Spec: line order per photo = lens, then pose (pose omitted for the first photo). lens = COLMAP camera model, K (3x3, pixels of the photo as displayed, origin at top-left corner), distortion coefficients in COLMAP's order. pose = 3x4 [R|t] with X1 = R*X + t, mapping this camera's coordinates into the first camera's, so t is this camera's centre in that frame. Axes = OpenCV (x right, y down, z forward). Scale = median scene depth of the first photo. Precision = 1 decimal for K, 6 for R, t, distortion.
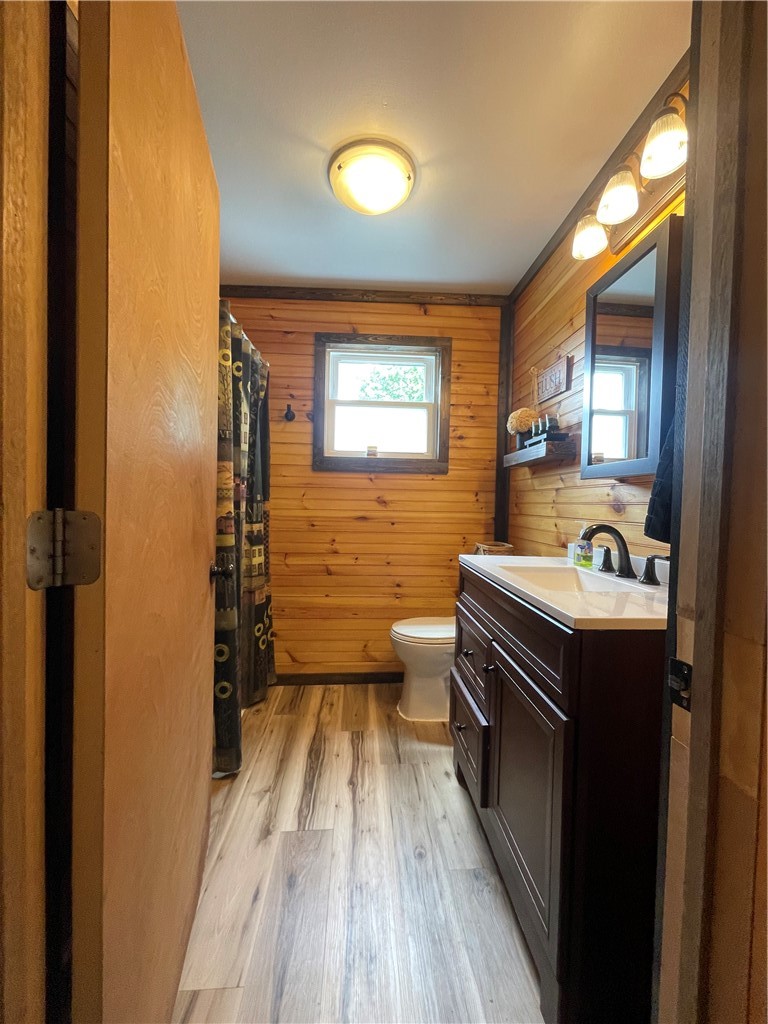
lens RADIAL K [[416.6, 0, 380.0], [0, 416.6, 512.8], [0, 0, 1]] dist [-0.003657, 0.001487]
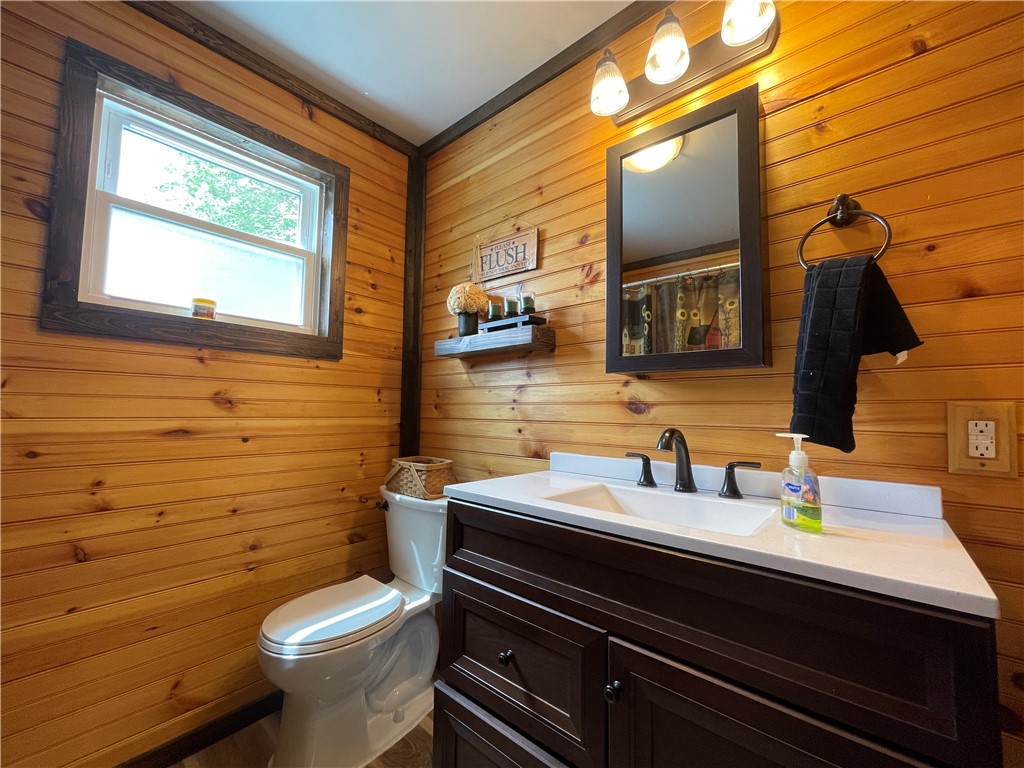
lens RADIAL K [[416.6, 0, 516.1], [0, 416.6, 385.5], [0, 0, 1]] dist [-0.003657, 0.001487]
pose [[0.692248, 0.034353, 0.720842, -0.126398], [0.018125, 0.997724, -0.064955, -0.004044], [-0.721432, 0.058030, 0.690049, 0.332399]]
